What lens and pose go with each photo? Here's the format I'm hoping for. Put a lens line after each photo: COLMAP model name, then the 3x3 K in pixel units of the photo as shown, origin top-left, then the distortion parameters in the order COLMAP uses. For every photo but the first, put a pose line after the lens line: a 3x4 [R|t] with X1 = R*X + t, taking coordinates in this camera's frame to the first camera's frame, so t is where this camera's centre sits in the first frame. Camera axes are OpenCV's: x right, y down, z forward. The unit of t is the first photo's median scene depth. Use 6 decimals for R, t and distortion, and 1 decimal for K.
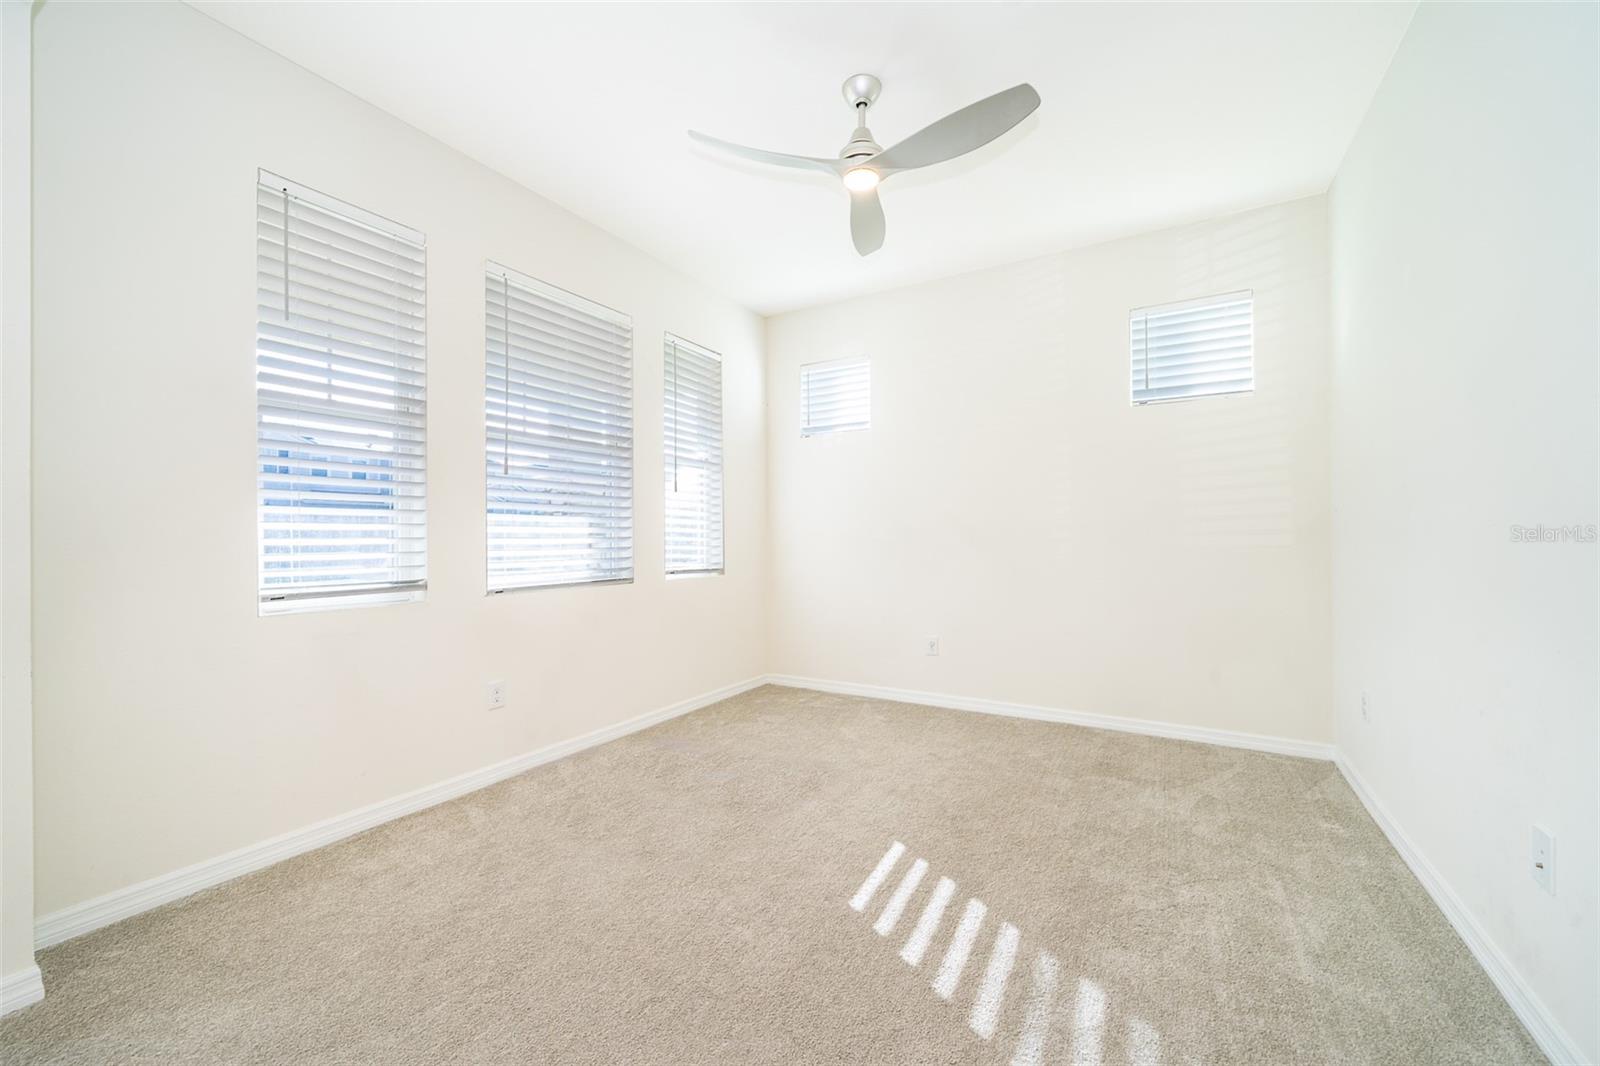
lens RADIAL K [[624.1, 0, 796.0], [0, 624.1, 541.8], [0, 0, 1]] dist [-0.005977, -0.000176]
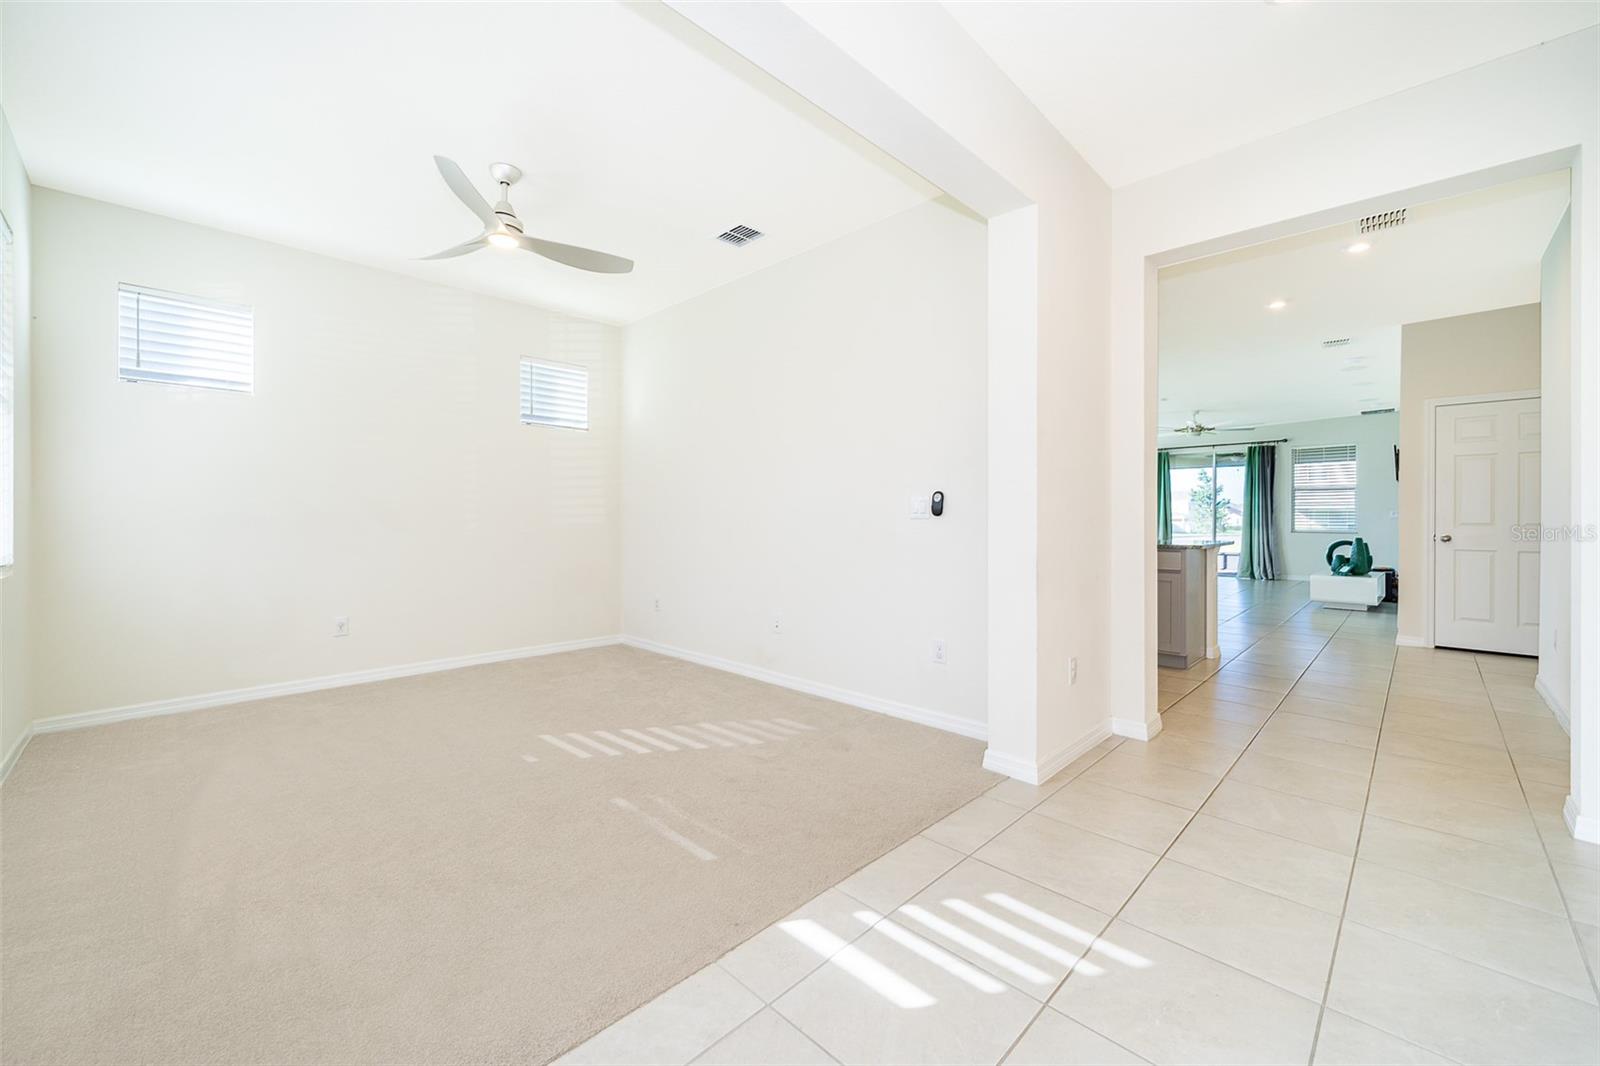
lens RADIAL K [[634.0, 0, 797.6], [0, 634.0, 526.0], [0, 0, 1]] dist [-0.001169, -0.000092]
pose [[0.233514, -0.008167, 0.972319, -1.037900], [0.003825, 0.999965, 0.007481, 0.002858], [-0.972346, 0.001972, 0.233537, 0.098562]]
